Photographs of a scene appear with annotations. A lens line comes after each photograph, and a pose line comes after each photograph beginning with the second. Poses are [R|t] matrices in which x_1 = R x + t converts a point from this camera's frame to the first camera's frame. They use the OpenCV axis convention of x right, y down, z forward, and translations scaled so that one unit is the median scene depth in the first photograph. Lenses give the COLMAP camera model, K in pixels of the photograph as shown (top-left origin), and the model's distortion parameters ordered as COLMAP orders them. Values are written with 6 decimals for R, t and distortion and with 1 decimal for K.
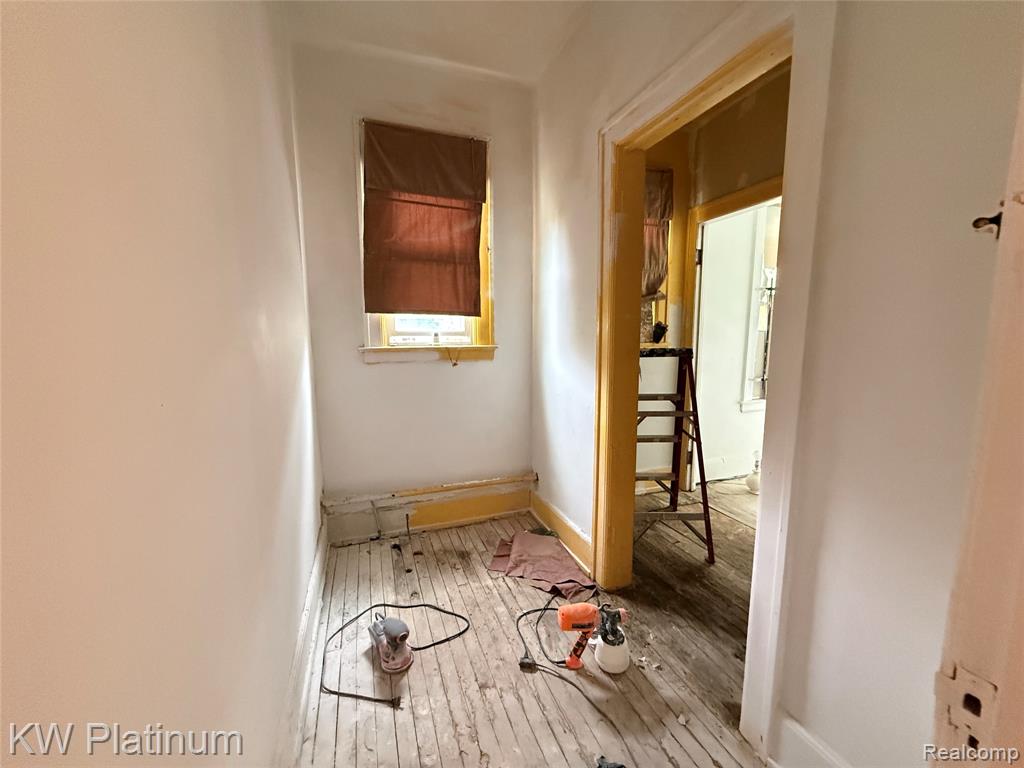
lens RADIAL K [[405.7, 0, 515.3], [0, 405.7, 381.6], [0, 0, 1]] dist [-0.000727, -0.000135]
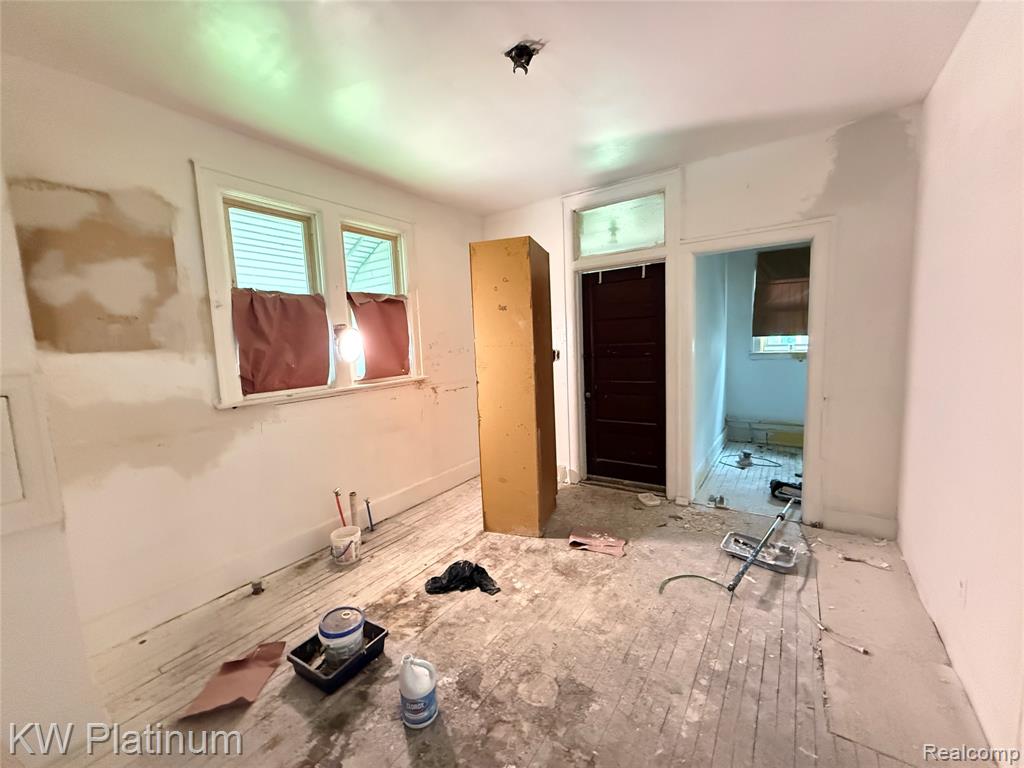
lens RADIAL K [[405.7, 0, 515.6], [0, 405.7, 383.9], [0, 0, 1]] dist [-0.000727, -0.000135]
pose [[0.576511, 0.065112, -0.814491, 0.701135], [-0.062701, 0.997406, 0.035354, 0.089271], [0.814680, 0.030687, 0.579098, -1.319006]]
